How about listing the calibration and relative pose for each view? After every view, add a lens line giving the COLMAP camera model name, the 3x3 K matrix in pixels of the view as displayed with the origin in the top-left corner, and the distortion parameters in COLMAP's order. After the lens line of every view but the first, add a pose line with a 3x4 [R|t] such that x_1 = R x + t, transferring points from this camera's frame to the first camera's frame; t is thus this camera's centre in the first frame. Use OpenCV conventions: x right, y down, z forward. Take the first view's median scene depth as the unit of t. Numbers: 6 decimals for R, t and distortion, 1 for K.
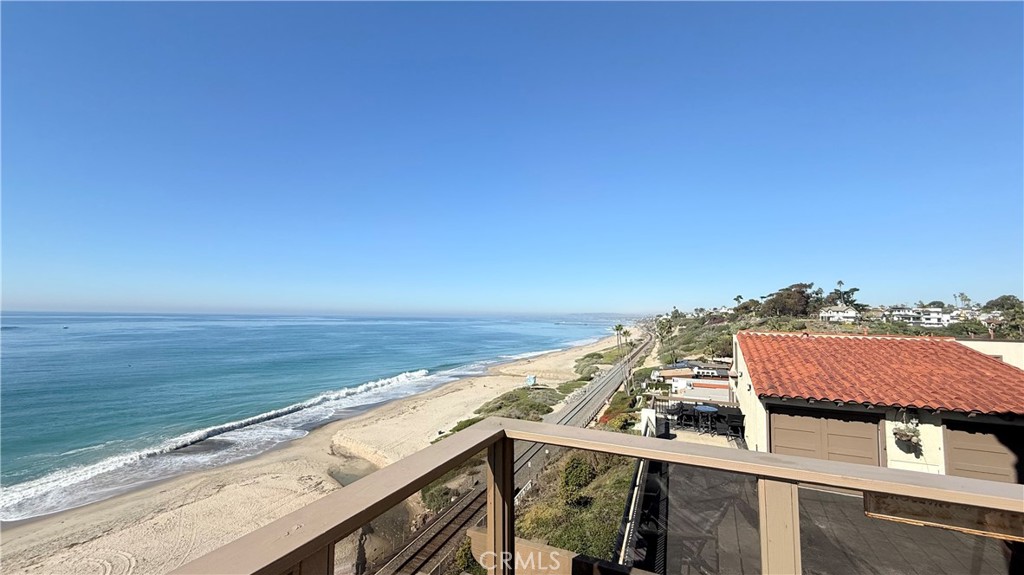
lens RADIAL K [[409.4, 0, 512.0], [0, 409.4, 286.6], [0, 0, 1]] dist [0.002169, -0.000666]
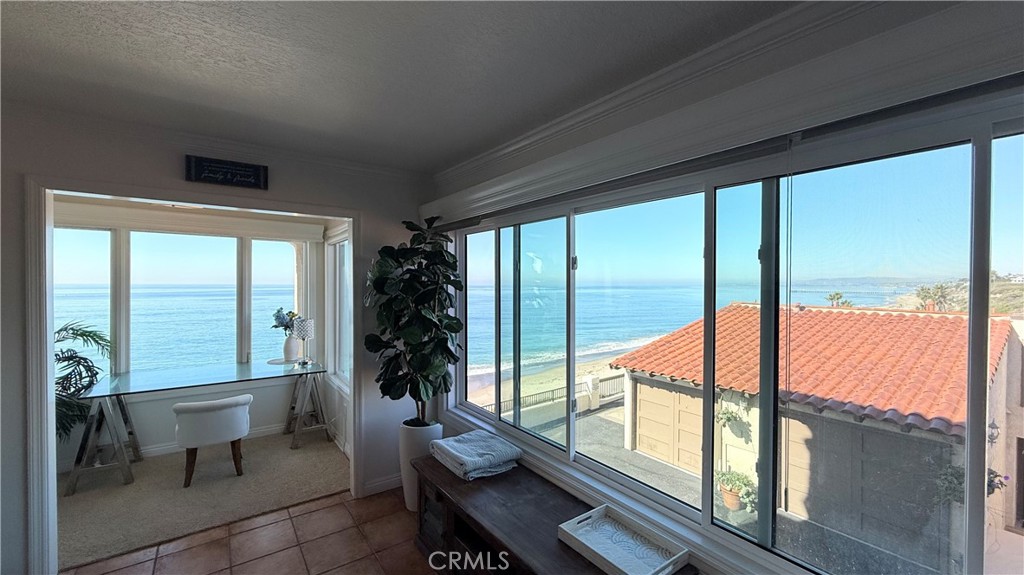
lens RADIAL K [[409.4, 0, 509.4], [0, 409.4, 288.3], [0, 0, 1]] dist [0.002169, -0.000666]
pose [[0.877930, -0.007948, -0.478722, 0.095933], [0.046637, 0.996527, 0.068983, -0.000730], [0.476511, -0.082888, 0.875252, -0.000625]]
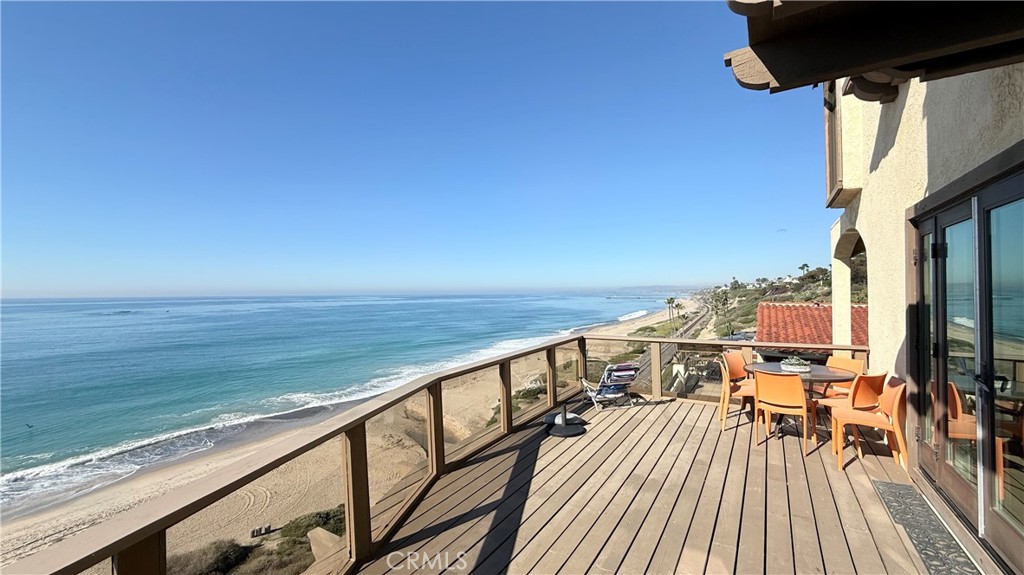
lens RADIAL K [[409.4, 0, 512.2], [0, 409.4, 288.7], [0, 0, 1]] dist [0.002169, -0.000666]
pose [[0.992351, -0.024997, -0.120891, -0.003569], [0.032721, 0.997519, 0.062332, -0.005325], [0.119033, -0.065810, 0.990707, -0.047665]]
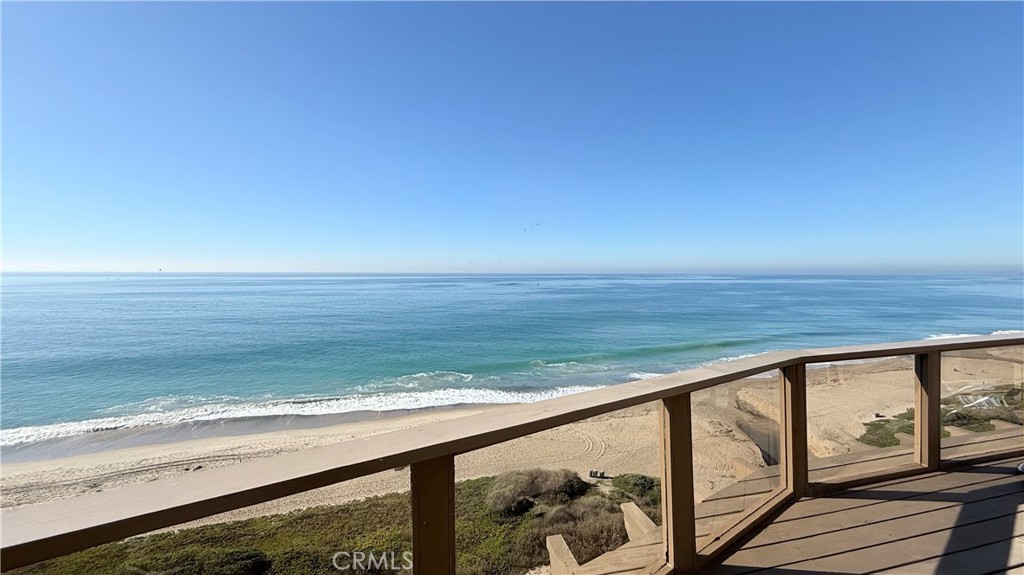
lens RADIAL K [[409.4, 0, 511.0], [0, 409.4, 288.3], [0, 0, 1]] dist [0.002169, -0.000666]
pose [[0.631425, 0.016316, -0.775266, -0.007029], [0.065466, 0.995088, 0.074263, -0.002124], [0.772669, -0.097645, 0.627255, -0.041025]]
